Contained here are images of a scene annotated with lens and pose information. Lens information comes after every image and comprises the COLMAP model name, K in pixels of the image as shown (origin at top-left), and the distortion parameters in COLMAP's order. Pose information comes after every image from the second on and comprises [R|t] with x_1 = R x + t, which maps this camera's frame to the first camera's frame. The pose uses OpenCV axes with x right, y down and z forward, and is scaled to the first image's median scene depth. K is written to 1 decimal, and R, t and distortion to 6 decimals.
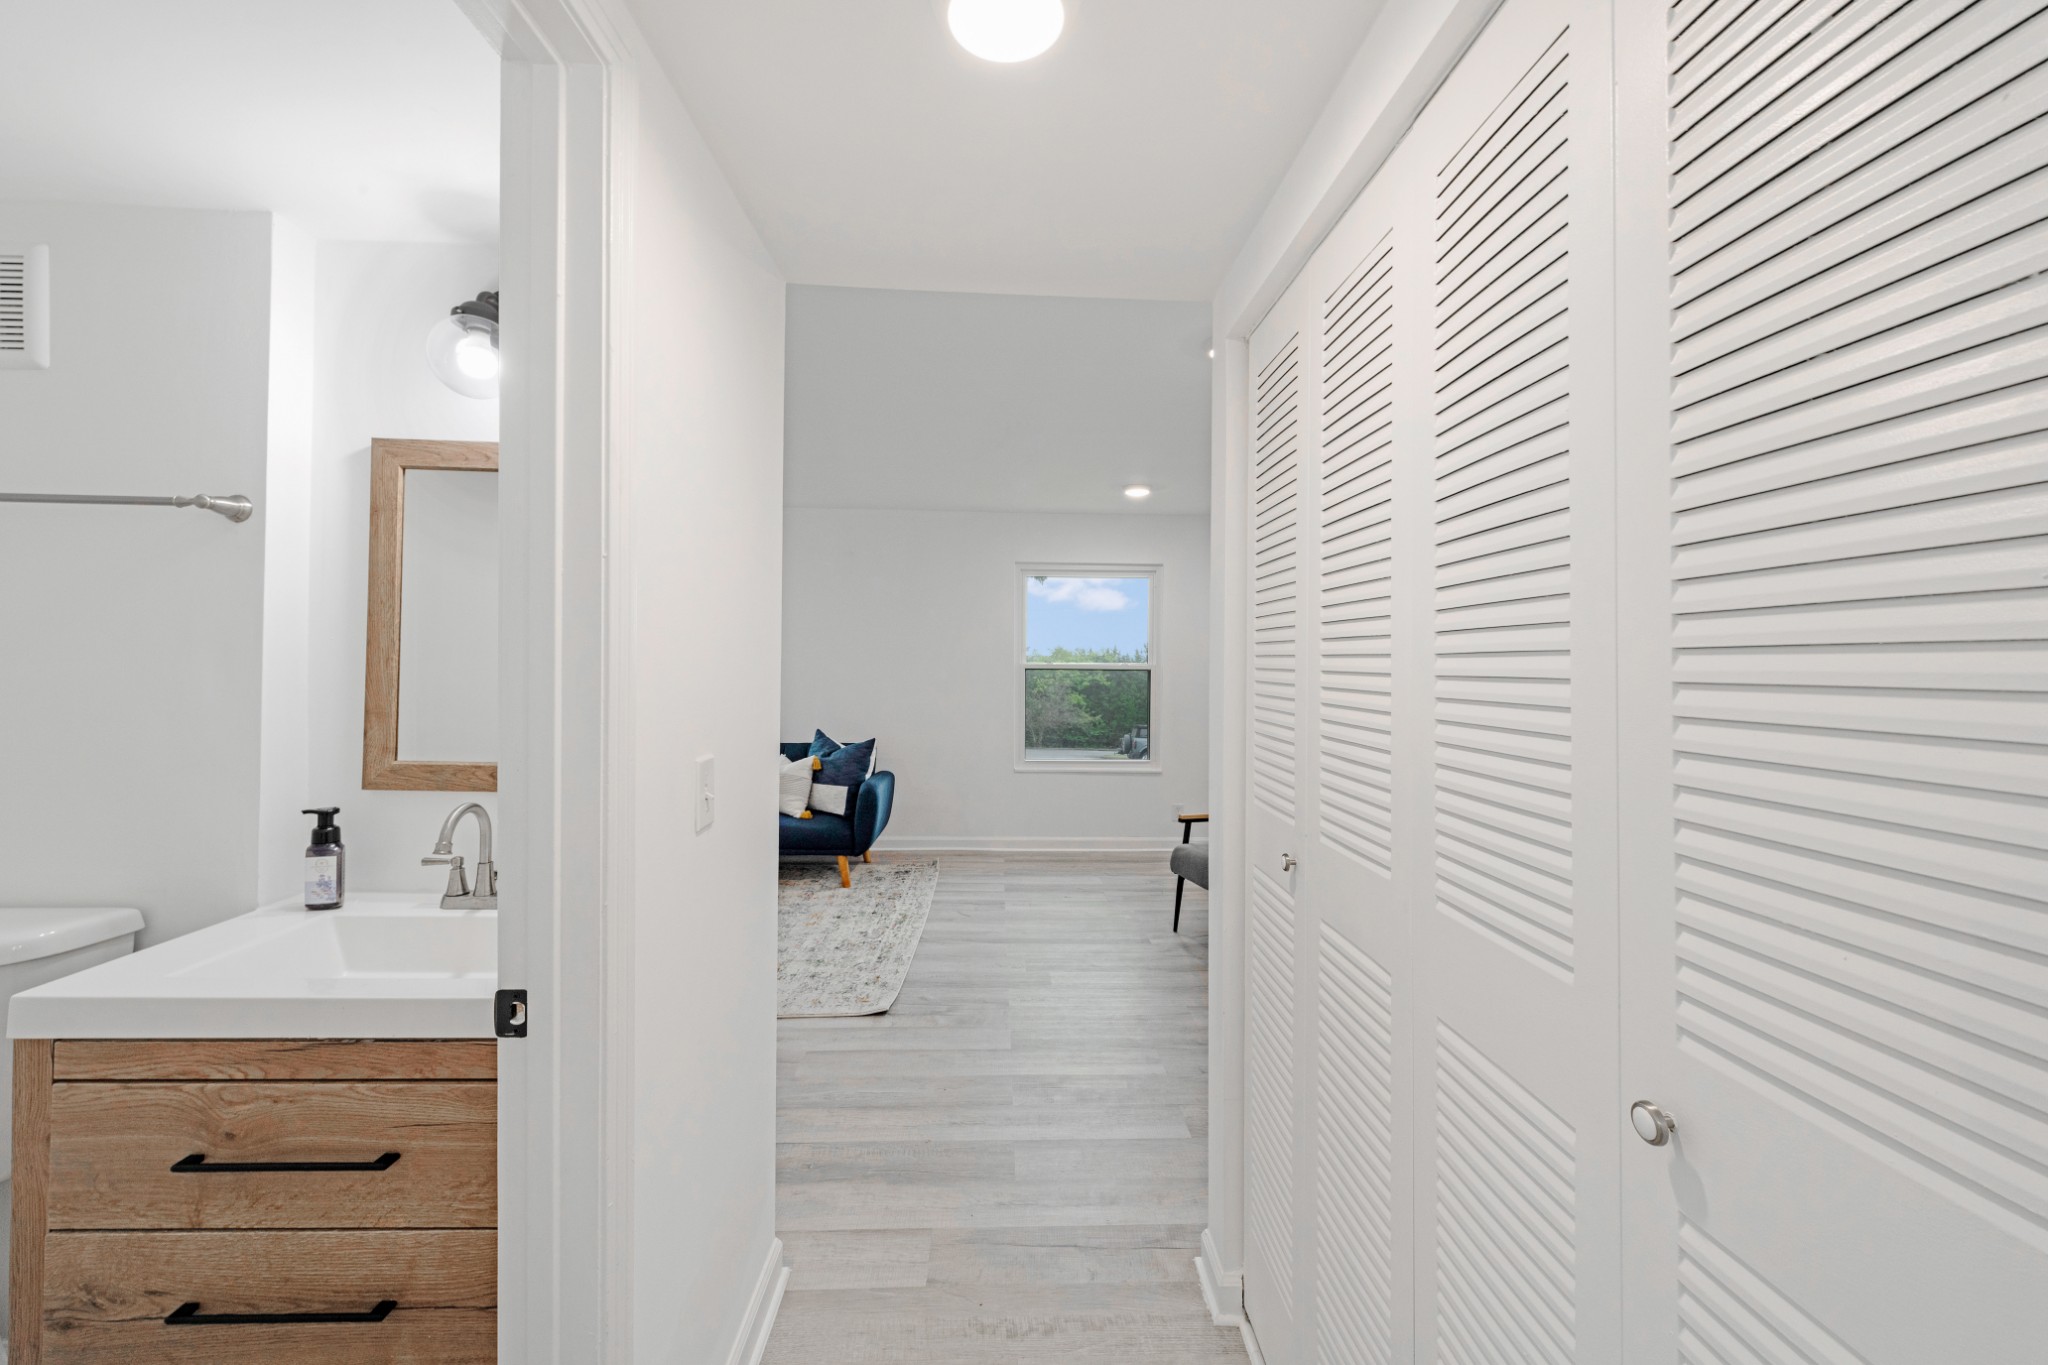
lens RADIAL K [[814.9, 0, 1028.7], [0, 814.9, 649.9], [0, 0, 1]] dist [0.007273, -0.000483]
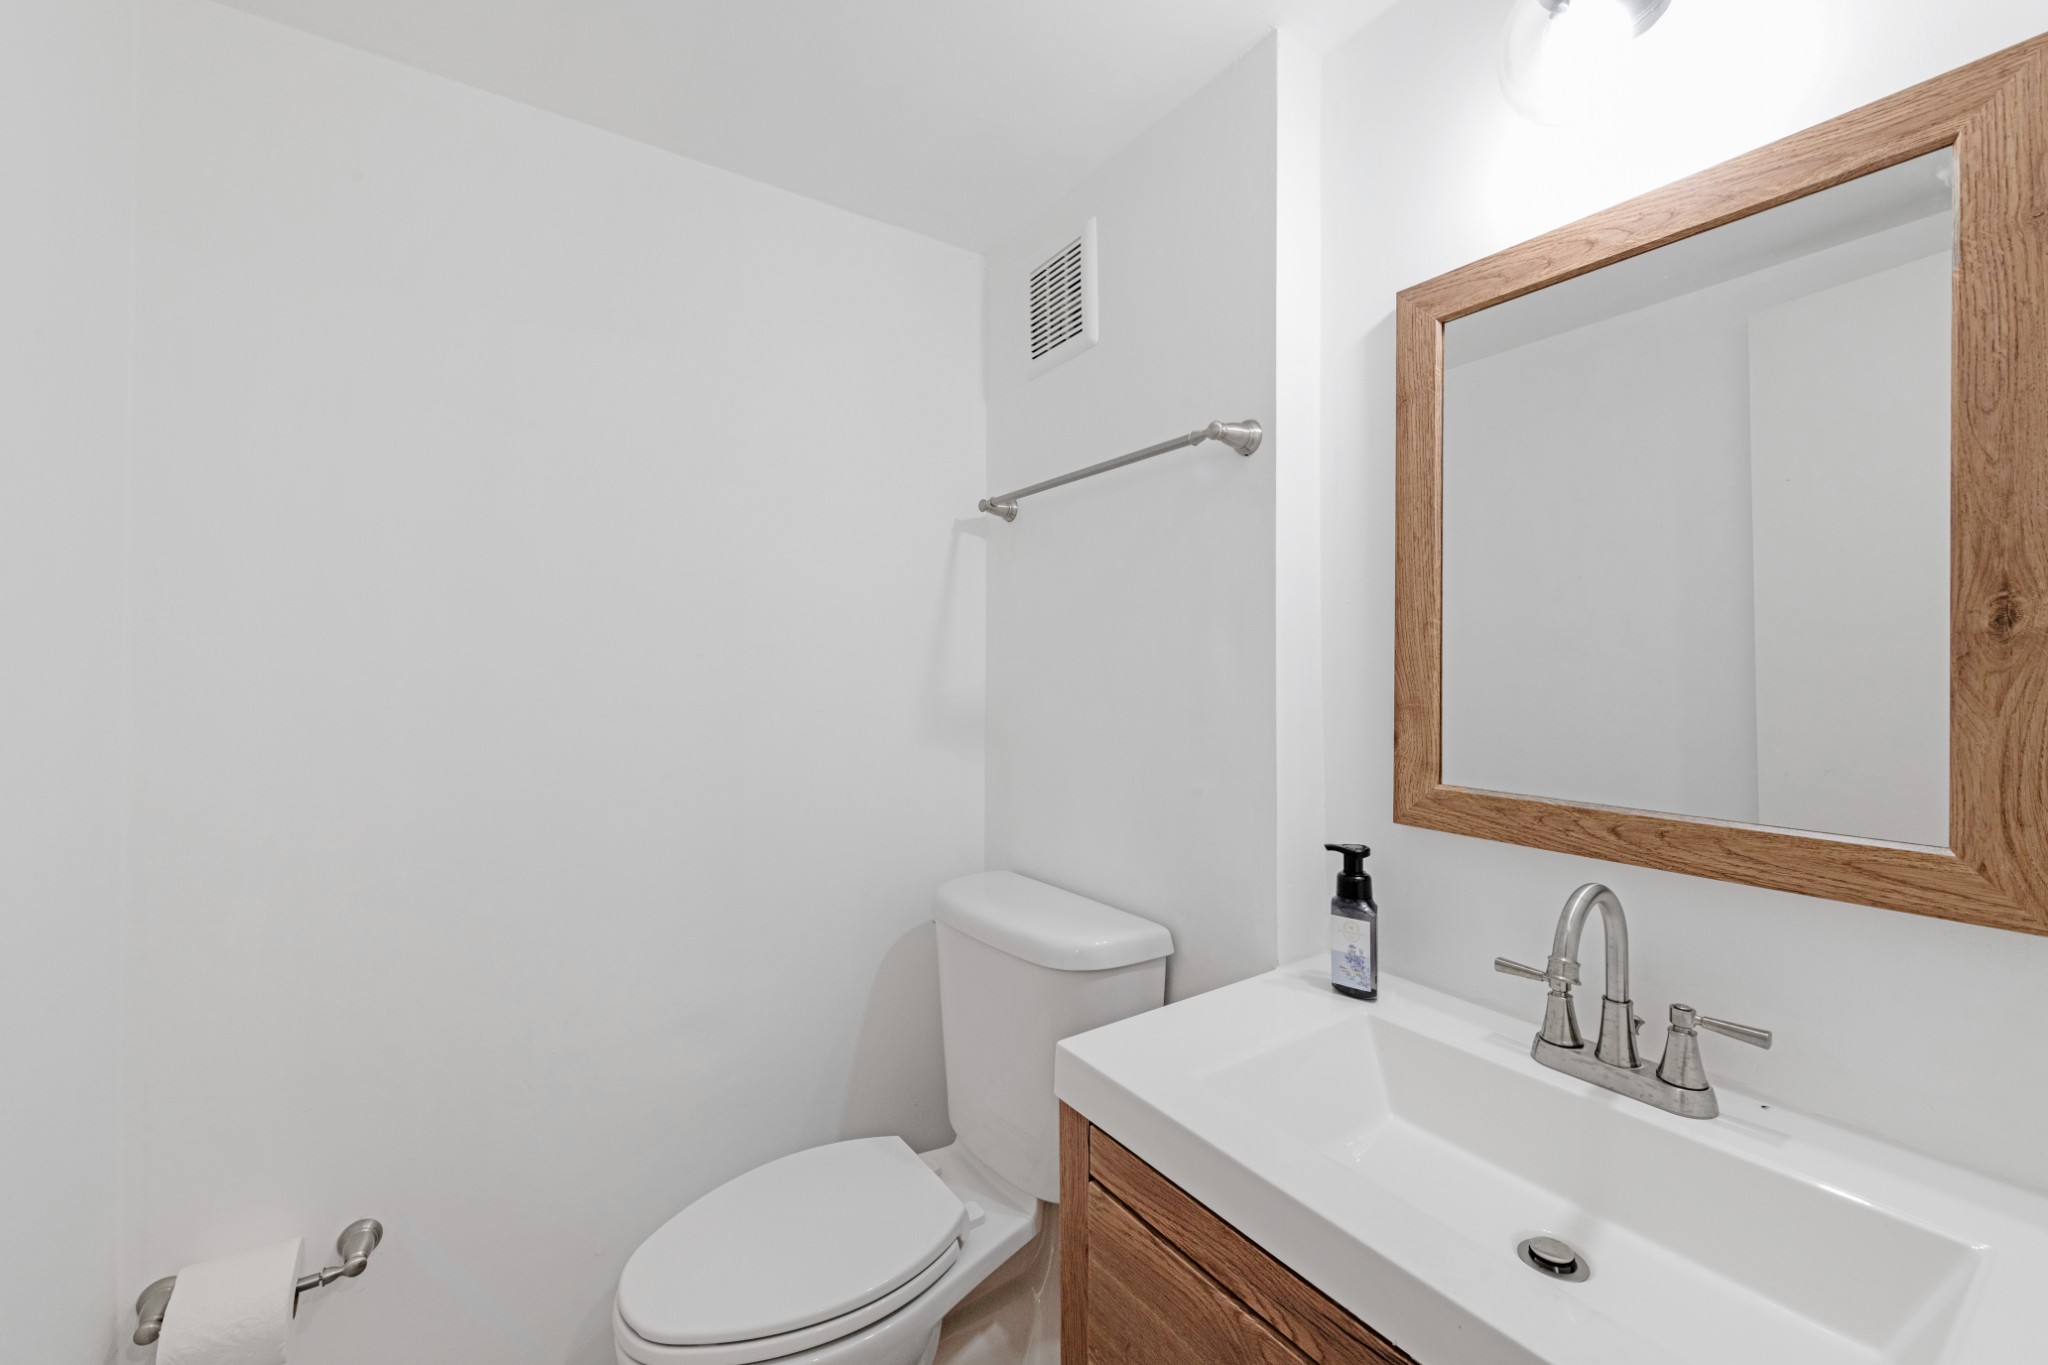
lens RADIAL K [[812.1, 0, 1018.0], [0, 812.1, 671.7], [0, 0, 1]] dist [0.010872, -0.005540]
pose [[0.523561, -0.014421, -0.851866, -0.407132], [0.014559, 0.999862, -0.007979, 0.048386], [0.851864, -0.008225, 0.523698, 0.393162]]
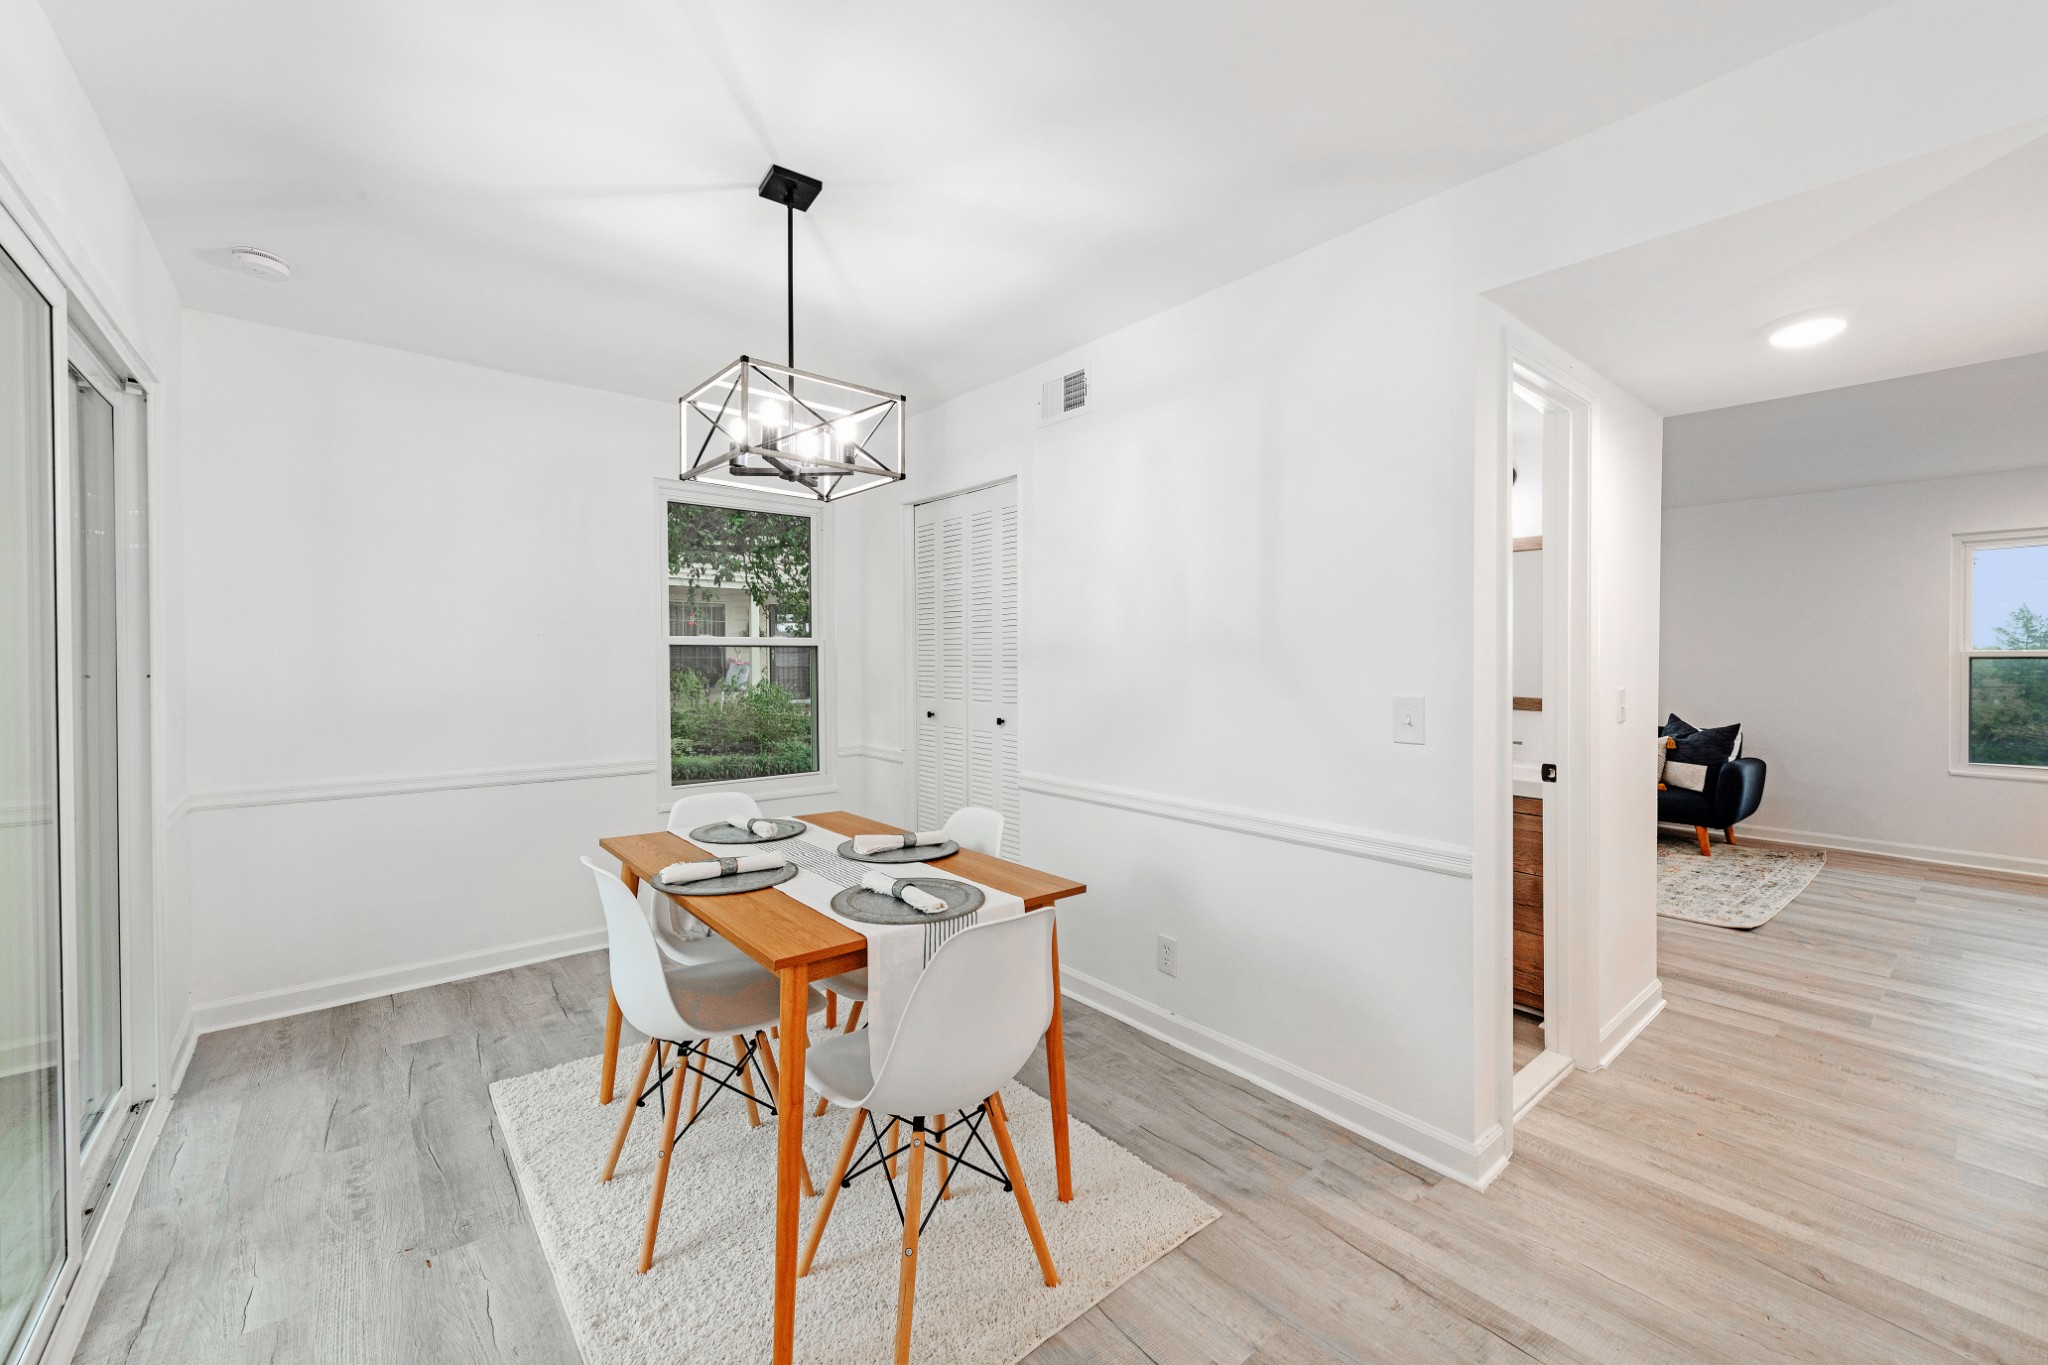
lens RADIAL K [[812.1, 0, 1018.0], [0, 812.1, 671.7], [0, 0, 1]] dist [0.010872, -0.005540]
pose [[0.608269, 0.004274, -0.793719, 0.256712], [0.016145, 0.999712, 0.017756, 0.023378], [0.793567, -0.023615, 0.608025, -1.210511]]
